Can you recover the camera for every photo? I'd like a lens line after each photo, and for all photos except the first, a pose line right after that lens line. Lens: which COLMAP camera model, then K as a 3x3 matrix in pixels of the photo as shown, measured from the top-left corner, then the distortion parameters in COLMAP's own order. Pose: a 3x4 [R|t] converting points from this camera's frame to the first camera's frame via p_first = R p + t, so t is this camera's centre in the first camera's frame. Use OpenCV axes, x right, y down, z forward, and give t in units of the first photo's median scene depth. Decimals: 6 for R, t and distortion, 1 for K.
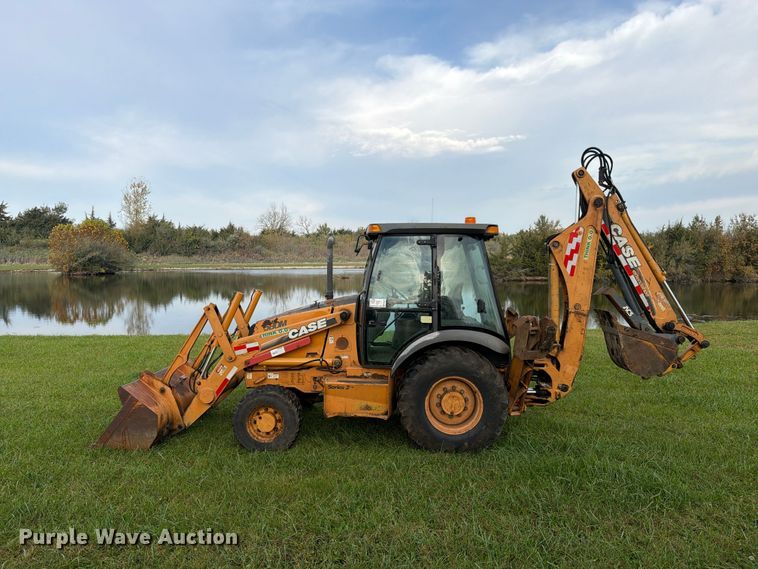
lens RADIAL K [[541.3, 0, 391.4], [0, 541.3, 275.0], [0, 0, 1]] dist [0.034374, -0.022827]
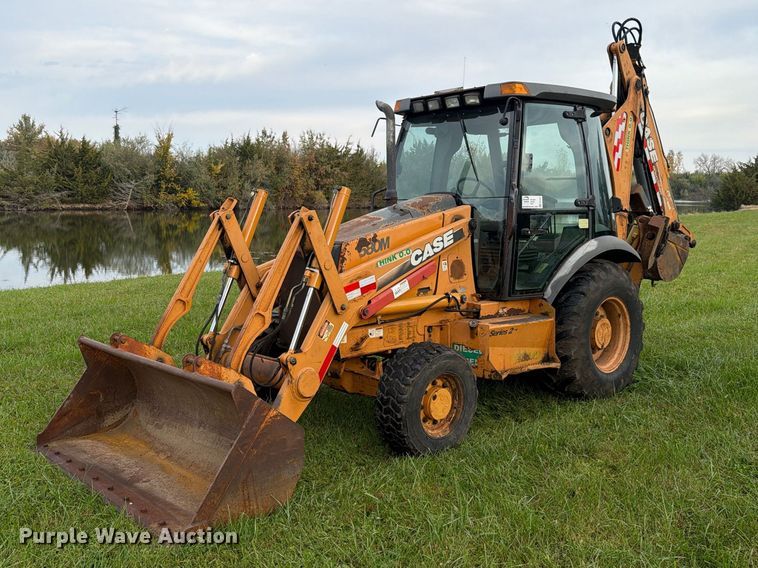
lens RADIAL K [[733.2, 0, 374.4], [0, 733.2, 275.0], [0, 0, 1]] dist [0.076347, 0.000000]
pose [[0.740054, -0.073646, 0.668503, -0.748464], [0.011503, 0.995227, 0.096905, 0.048252], [-0.672449, -0.064025, 0.737369, 0.428685]]
